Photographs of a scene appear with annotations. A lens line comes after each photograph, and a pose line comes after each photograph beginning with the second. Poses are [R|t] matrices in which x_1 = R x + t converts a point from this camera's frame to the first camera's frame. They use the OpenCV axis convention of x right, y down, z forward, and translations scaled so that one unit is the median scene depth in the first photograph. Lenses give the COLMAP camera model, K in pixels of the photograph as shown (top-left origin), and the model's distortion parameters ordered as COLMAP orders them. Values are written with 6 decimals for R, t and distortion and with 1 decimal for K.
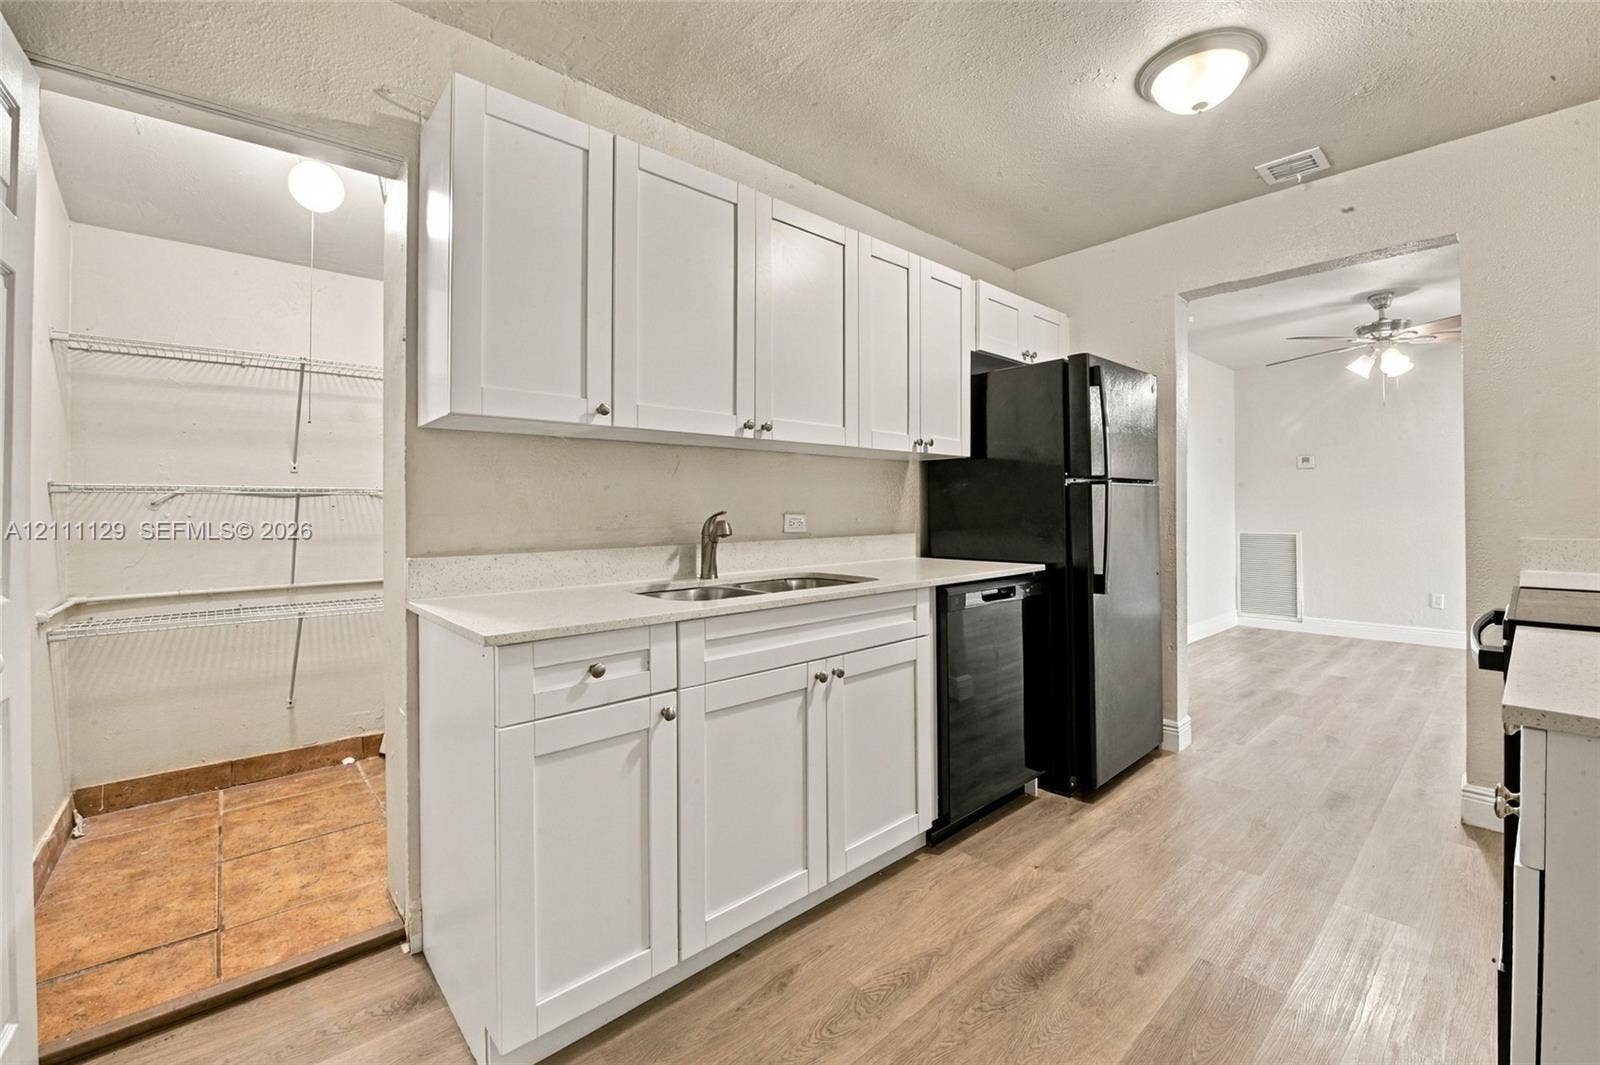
lens RADIAL K [[659.8, 0, 801.1], [0, 659.8, 517.8], [0, 0, 1]] dist [-0.012891, -0.000117]
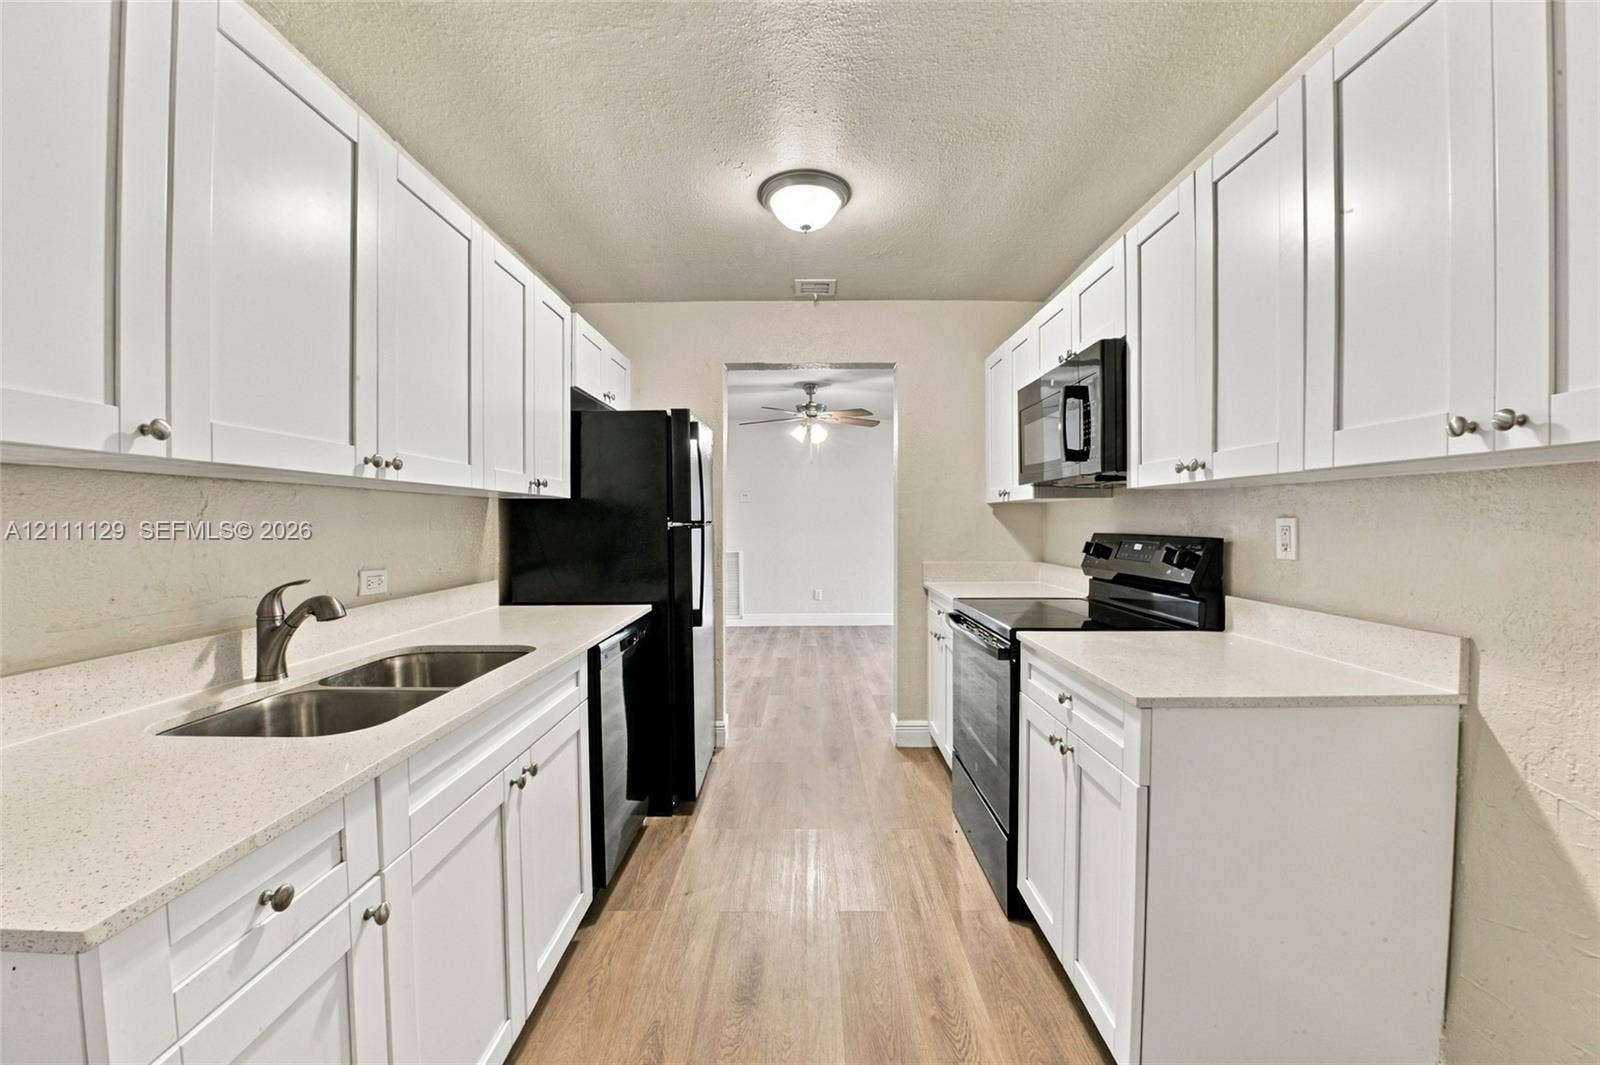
lens RADIAL K [[629.4, 0, 800.1], [0, 629.4, 541.4], [0, 0, 1]] dist [-0.022228, -0.000111]
pose [[0.666749, -0.024575, 0.744877, -0.219048], [0.013069, 0.999688, 0.021283, -0.048664], [-0.745168, -0.004456, 0.666862, 0.162721]]
